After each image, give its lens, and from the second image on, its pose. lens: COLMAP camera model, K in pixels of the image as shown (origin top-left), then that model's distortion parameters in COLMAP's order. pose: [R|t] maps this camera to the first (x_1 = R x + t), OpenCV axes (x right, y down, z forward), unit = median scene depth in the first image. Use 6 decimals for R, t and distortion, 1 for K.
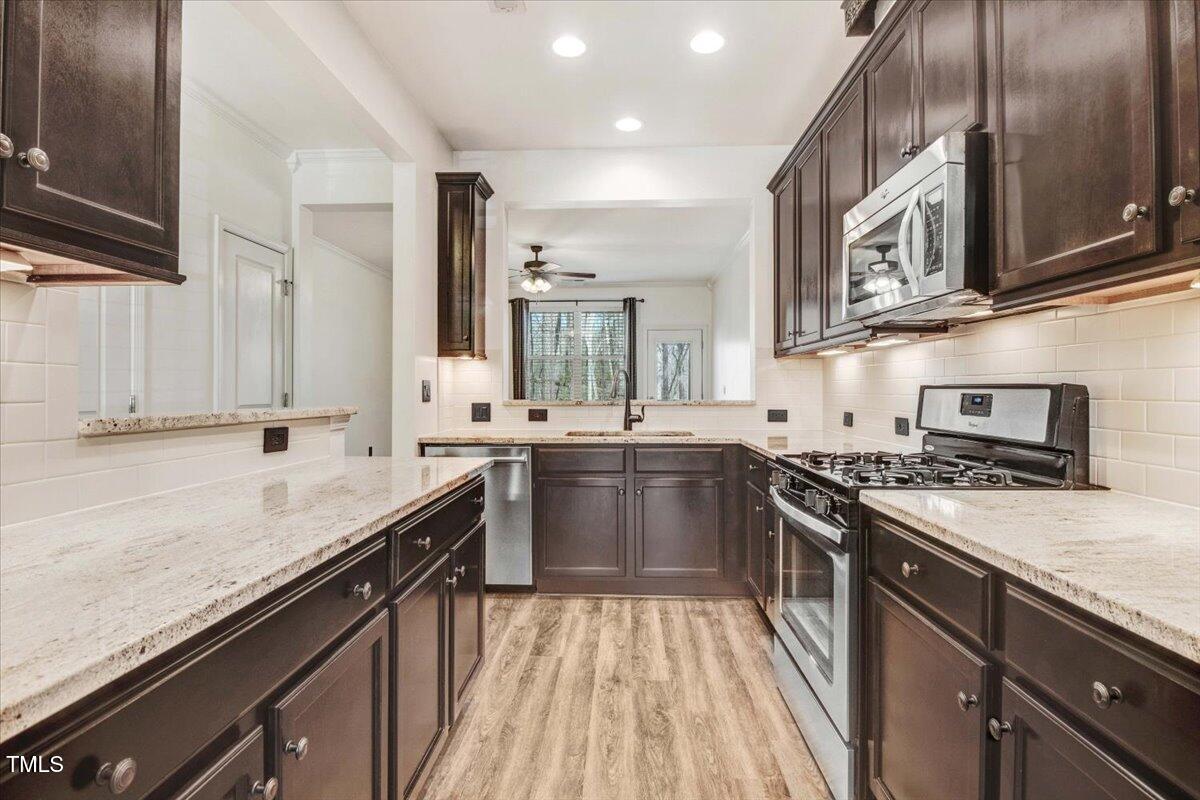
lens RADIAL K [[585.4, 0, 599.9], [0, 585.4, 384.3], [0, 0, 1]] dist [0.001293, -0.011743]
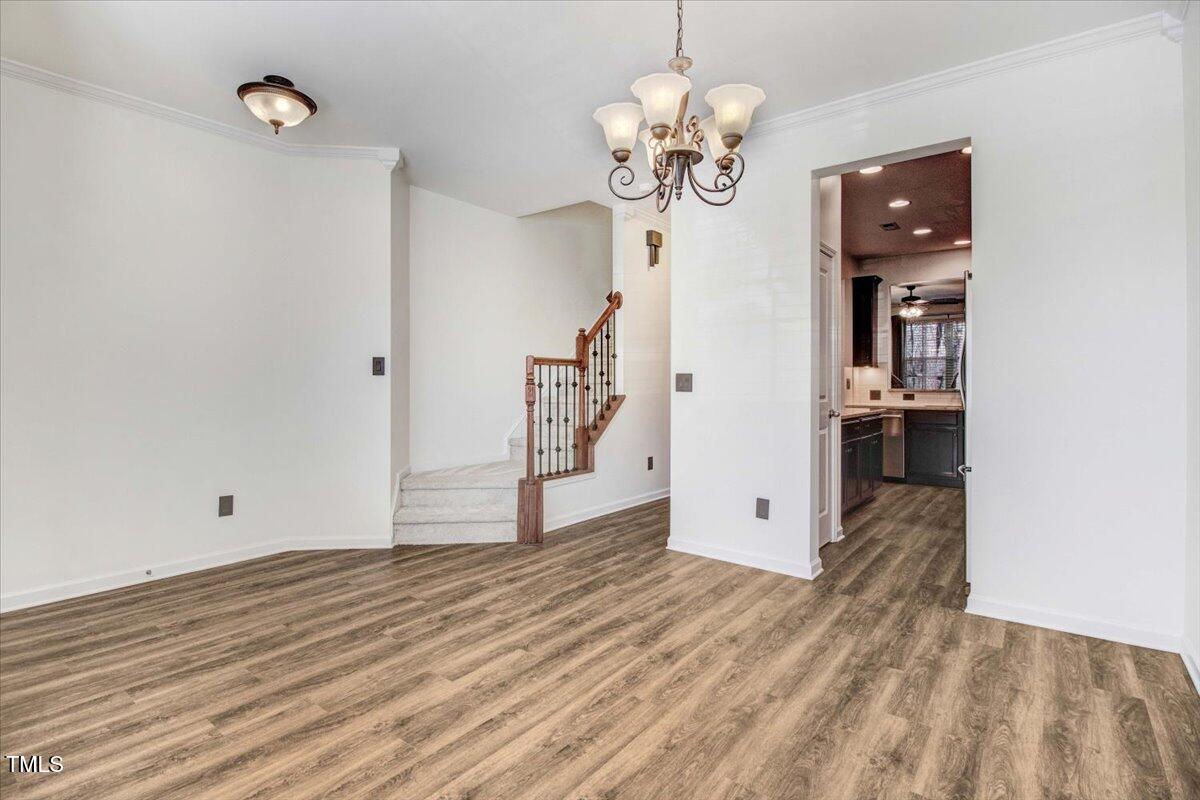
lens RADIAL K [[585.0, 0, 573.6], [0, 585.0, 388.2], [0, 0, 1]] dist [0.005255, -0.016819]
pose [[0.799498, 0.002495, -0.600664, 0.162136], [0.006331, 0.999901, 0.012581, -0.004525], [0.600635, -0.013862, 0.799403, -1.145795]]
